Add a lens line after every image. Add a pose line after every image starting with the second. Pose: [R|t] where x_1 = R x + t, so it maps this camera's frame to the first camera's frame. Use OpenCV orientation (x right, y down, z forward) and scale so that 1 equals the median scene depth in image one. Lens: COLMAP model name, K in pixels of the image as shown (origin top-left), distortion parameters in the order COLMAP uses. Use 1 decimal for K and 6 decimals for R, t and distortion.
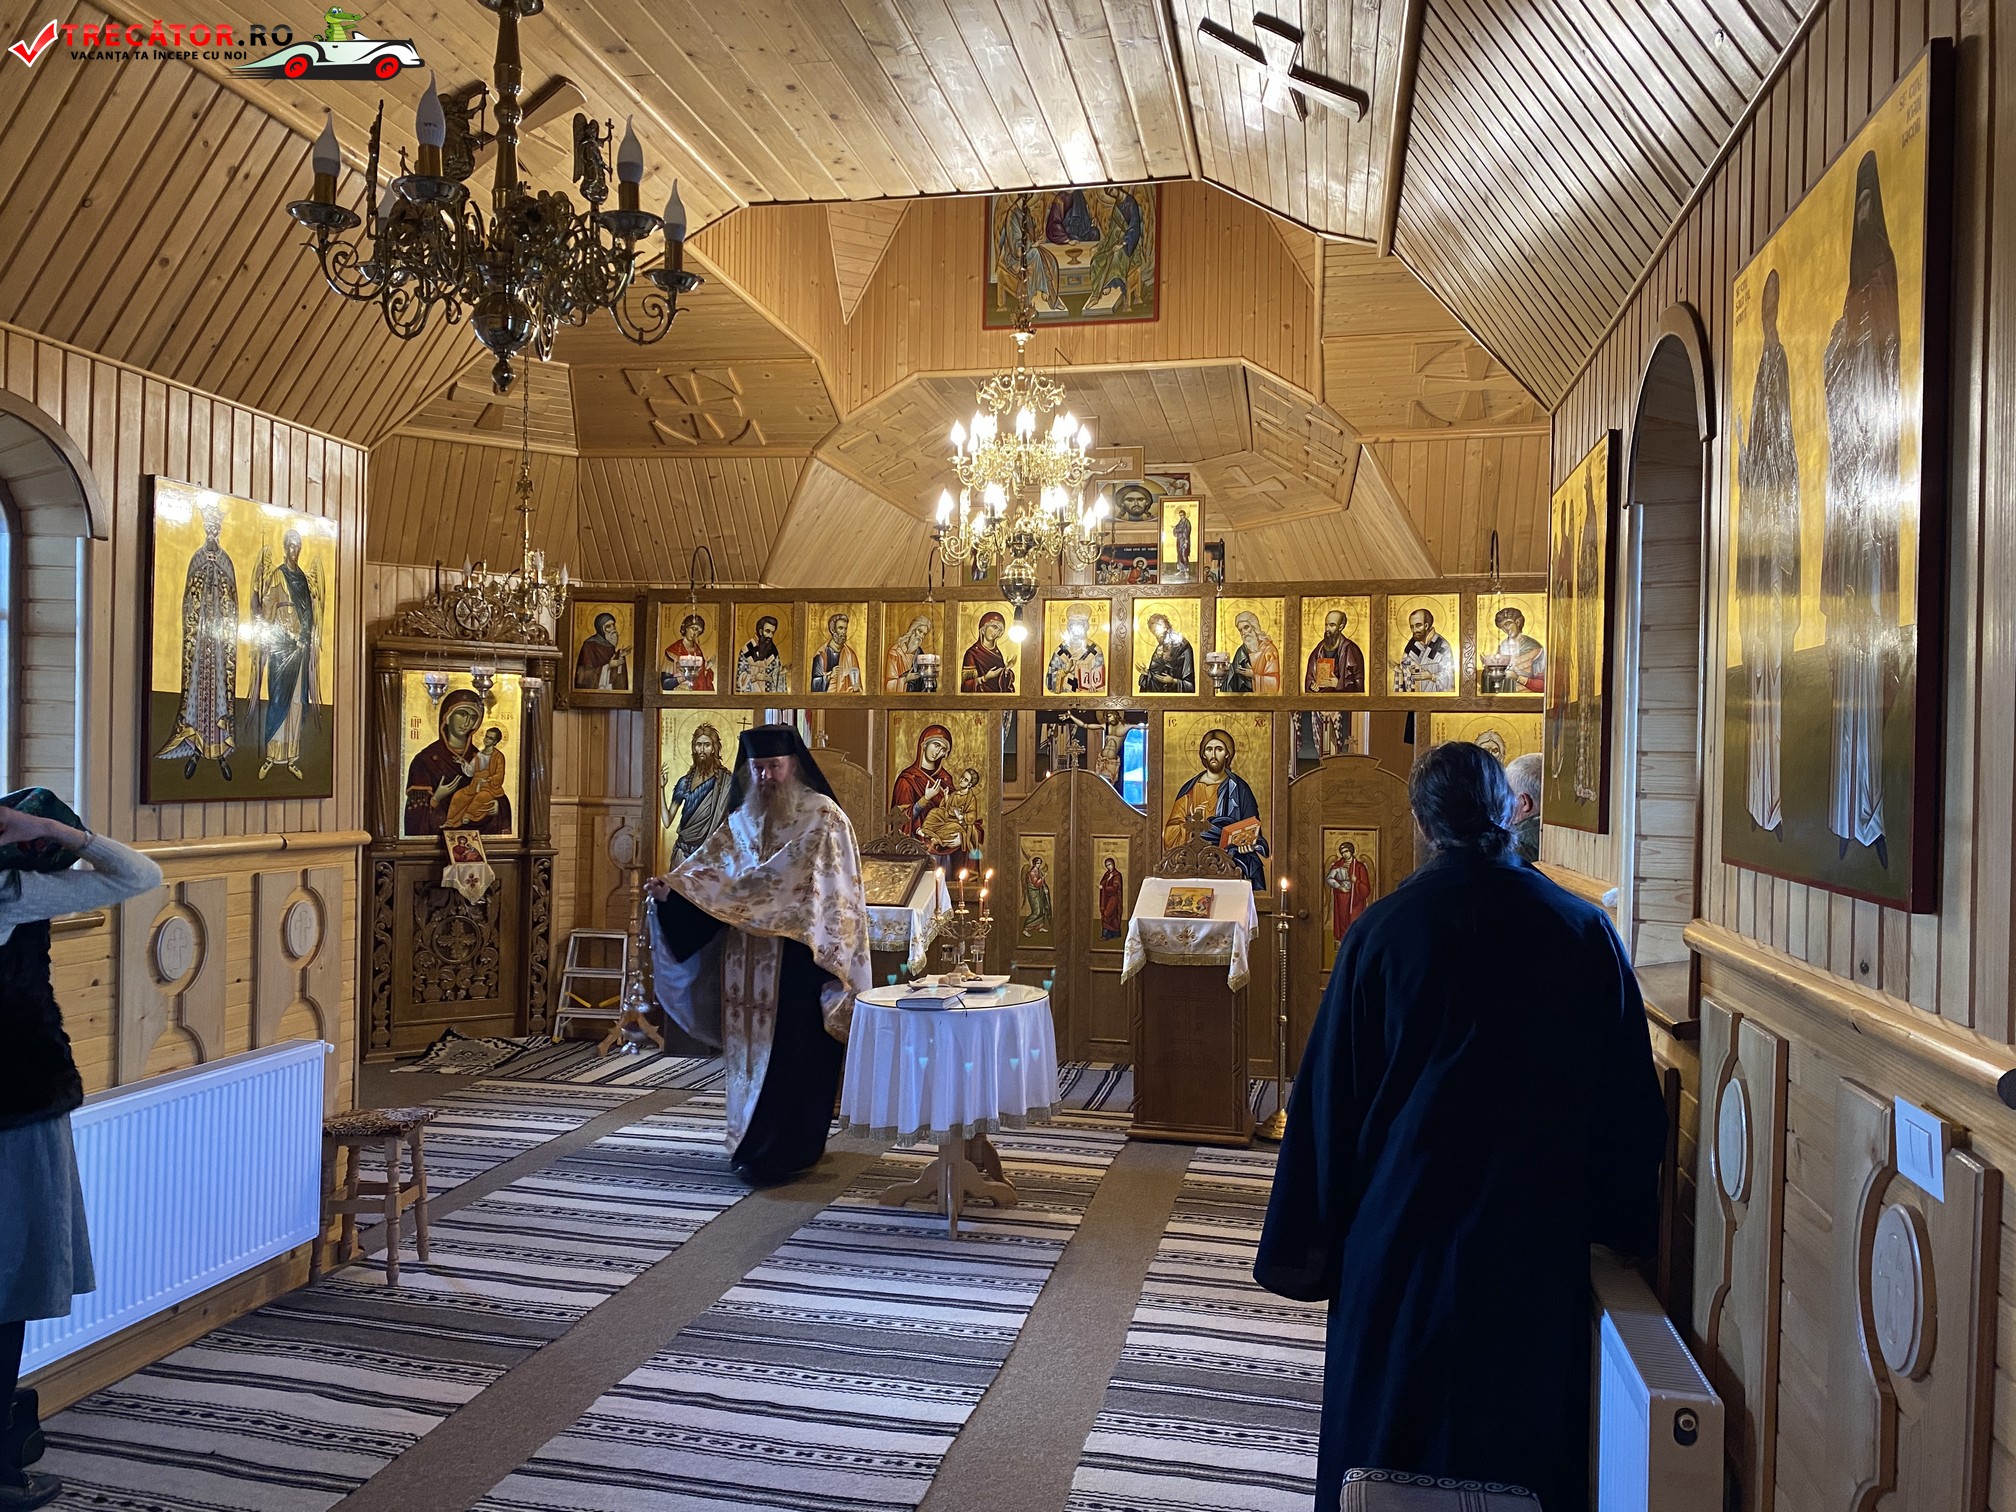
lens RADIAL K [[1547.0, 0, 985.1], [0, 1547.0, 766.4], [0, 0, 1]] dist [0.029334, -0.023464]
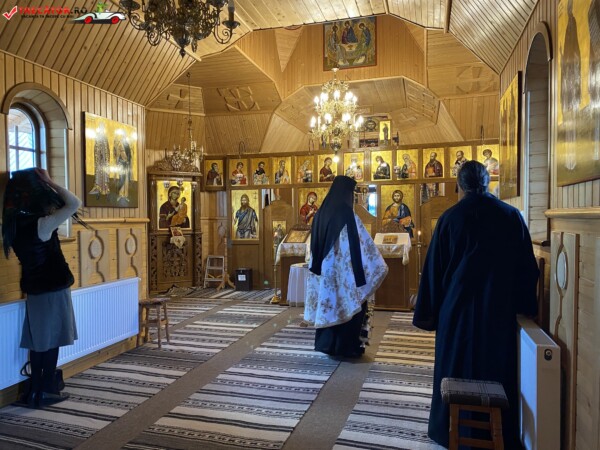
lens RADIAL K [[460.4, 0, 296.6], [0, 460.4, 227.5], [0, 0, 1]] dist [0.029334, -0.023464]
pose [[0.997382, -0.026336, -0.067341, -0.000950], [0.027599, 0.999459, 0.017898, 0.033576], [0.066833, -0.019710, 0.997569, 0.000209]]
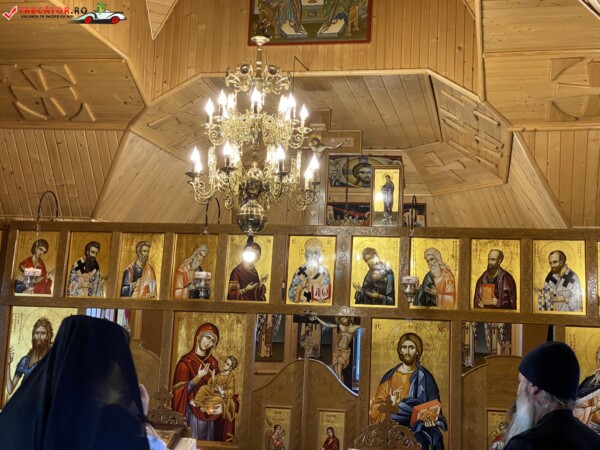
lens RADIAL K [[906.3, 0, 317.4], [0, 906.3, 204.1], [0, 0, 1]] dist [0.075096, 0.000000]
pose [[0.999469, 0.030987, 0.010082, 0.057478], [-0.029113, 0.988116, -0.150926, -0.013152], [-0.014639, 0.150552, 0.988494, 0.192036]]
